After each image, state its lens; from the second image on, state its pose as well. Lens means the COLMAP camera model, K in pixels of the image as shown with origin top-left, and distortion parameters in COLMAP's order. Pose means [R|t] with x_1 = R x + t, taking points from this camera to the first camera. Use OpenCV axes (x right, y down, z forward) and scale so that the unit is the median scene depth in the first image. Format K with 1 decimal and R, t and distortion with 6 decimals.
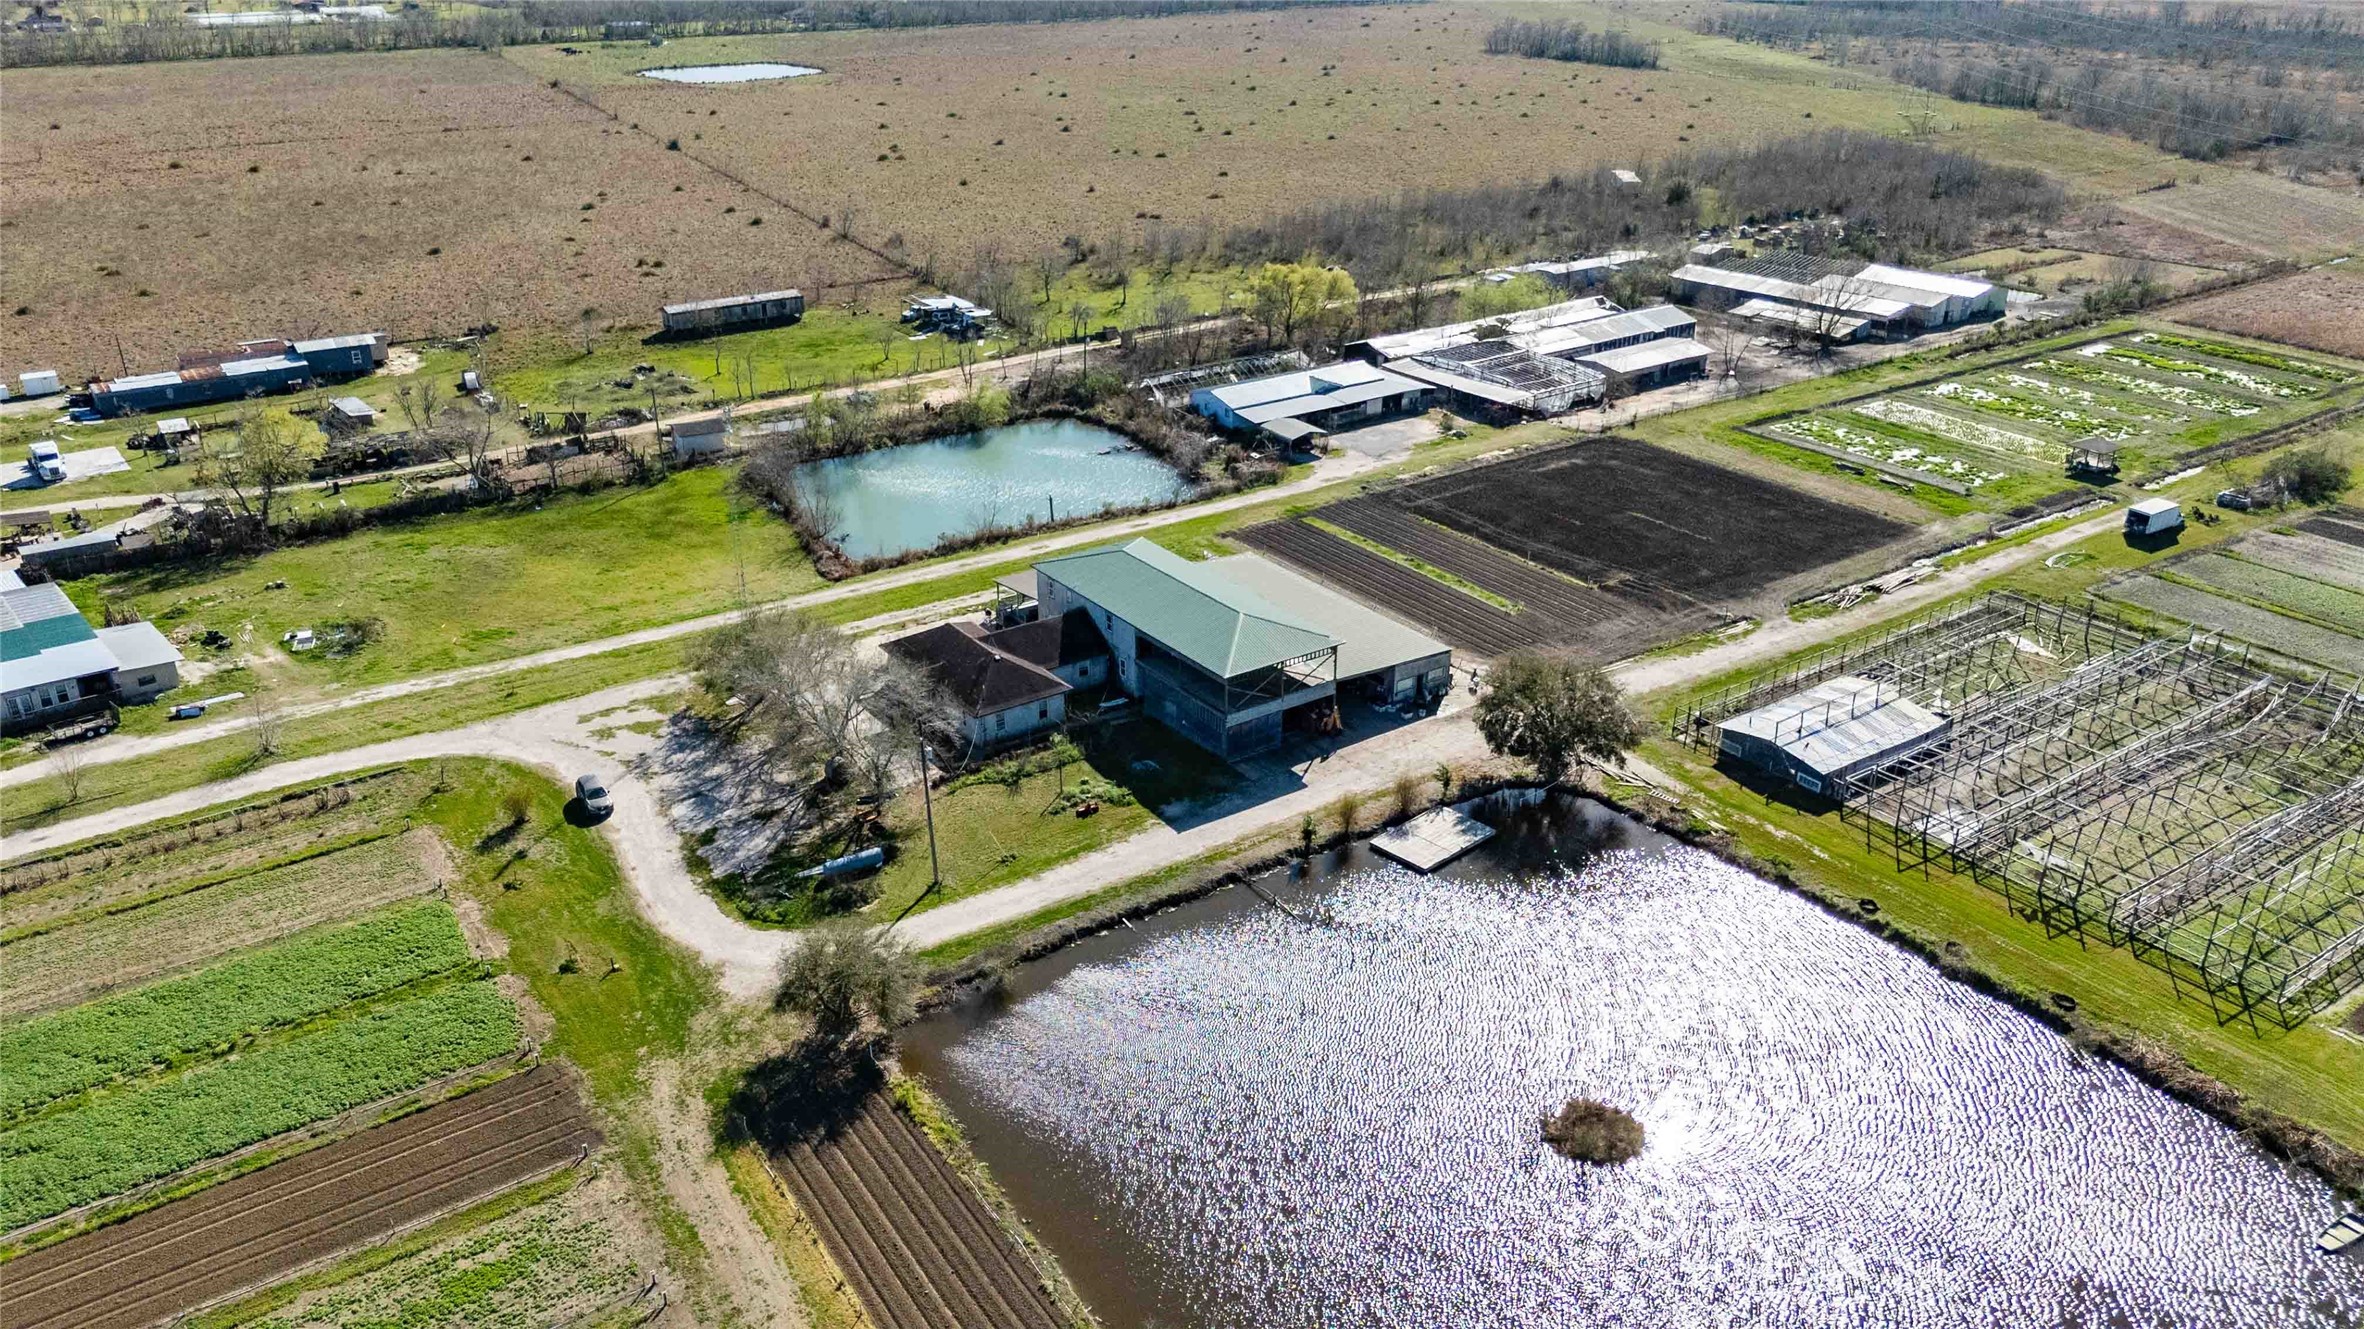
lens RADIAL K [[1694.4, 0, 1160.2], [0, 1694.4, 663.7], [0, 0, 1]] dist [0.084687, -0.114598]
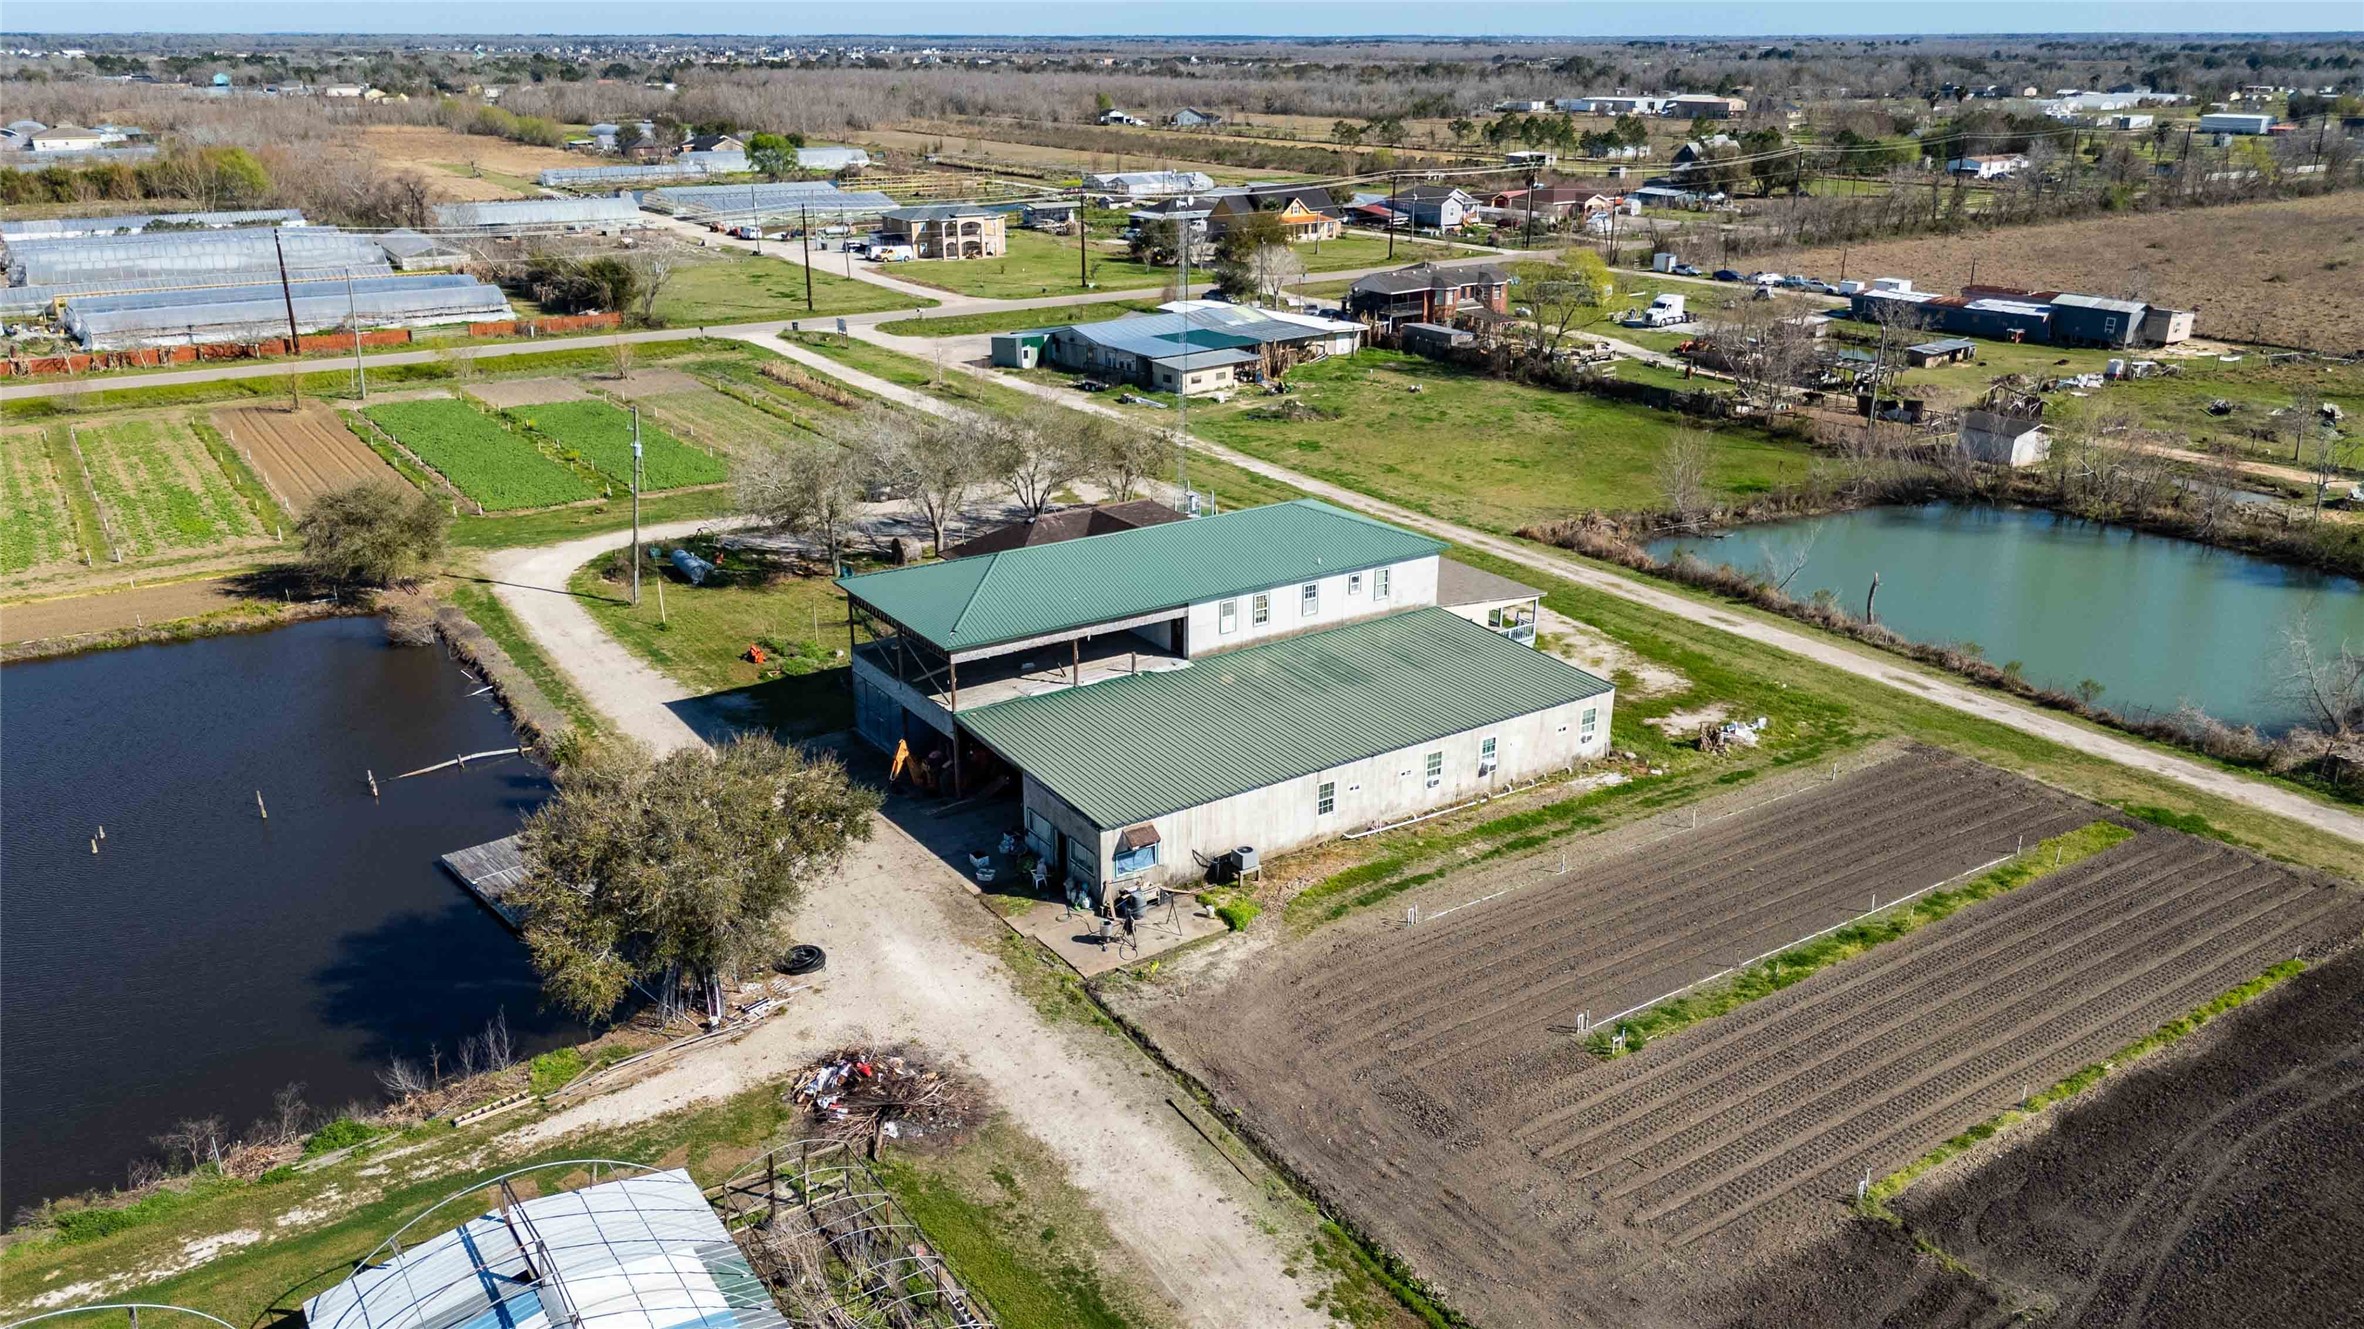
lens RADIAL K [[1694.4, 0, 1160.2], [0, 1694.4, 663.7], [0, 0, 1]] dist [0.084687, -0.114598]
pose [[-0.003446, 0.351633, -0.936132, 0.521016], [-0.415149, 0.851150, 0.321240, -0.178638], [0.909747, 0.389741, 0.143047, 0.826456]]
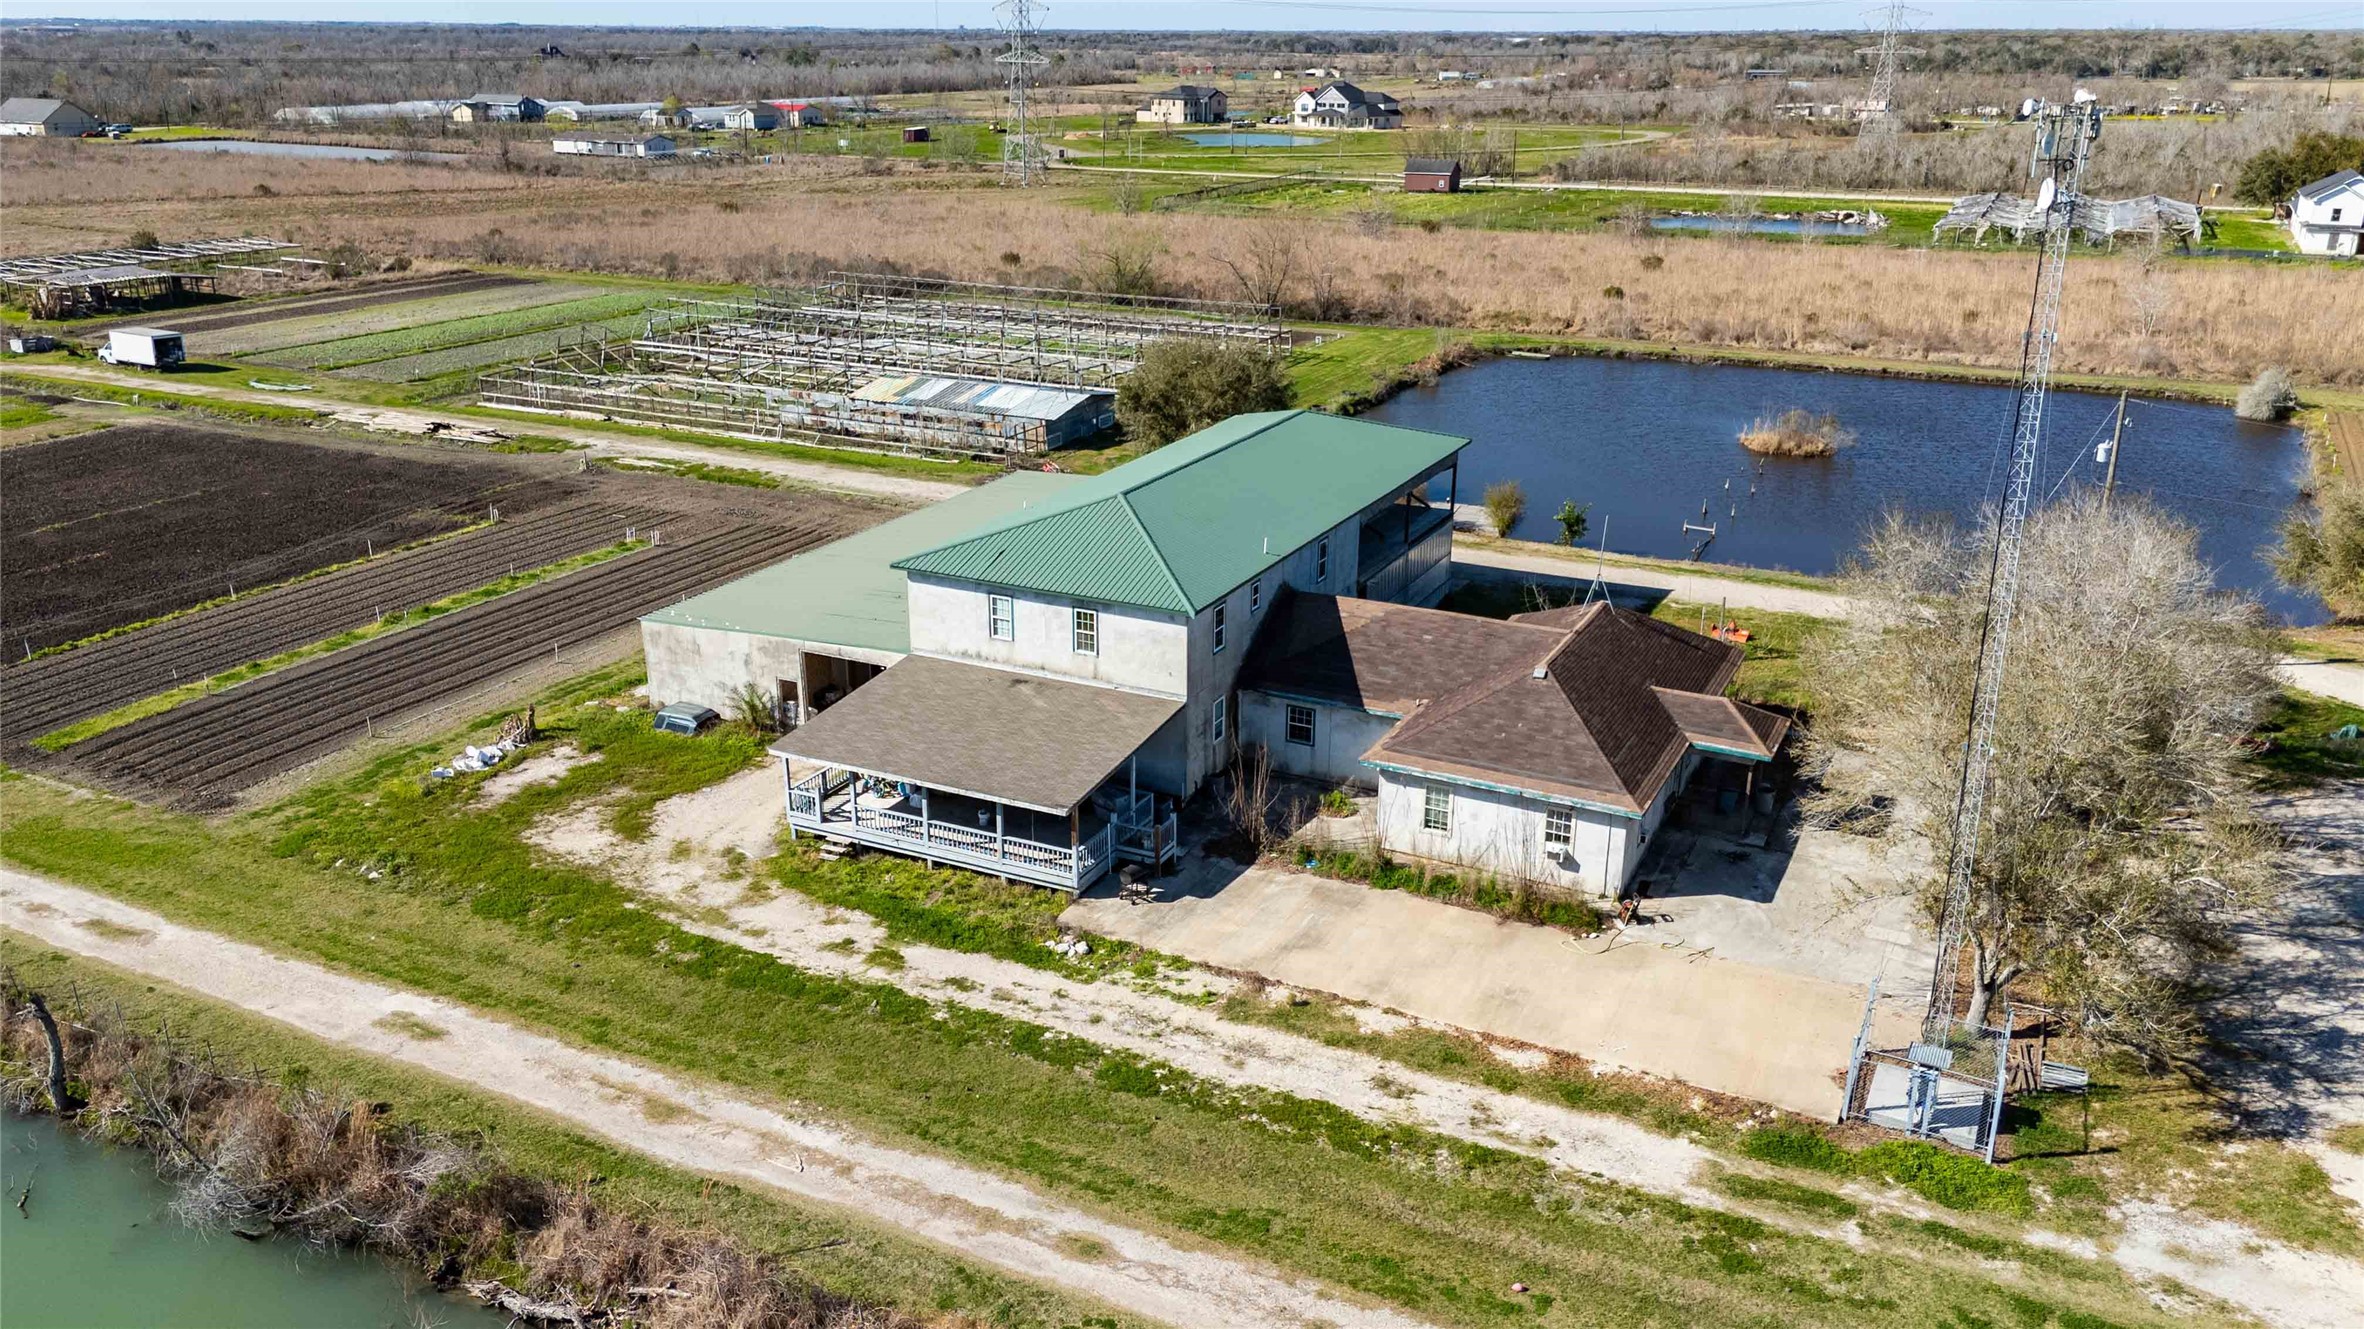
lens RADIAL K [[1876.3, 0, 1168.7], [0, 1876.3, 660.9], [0, 0, 1]] dist [0.078488, -0.120393]
pose [[-0.495855, -0.271524, 0.824865, -0.386422], [0.360102, 0.800058, 0.479828, -0.231452], [-0.790224, 0.534960, -0.298936, 1.063565]]
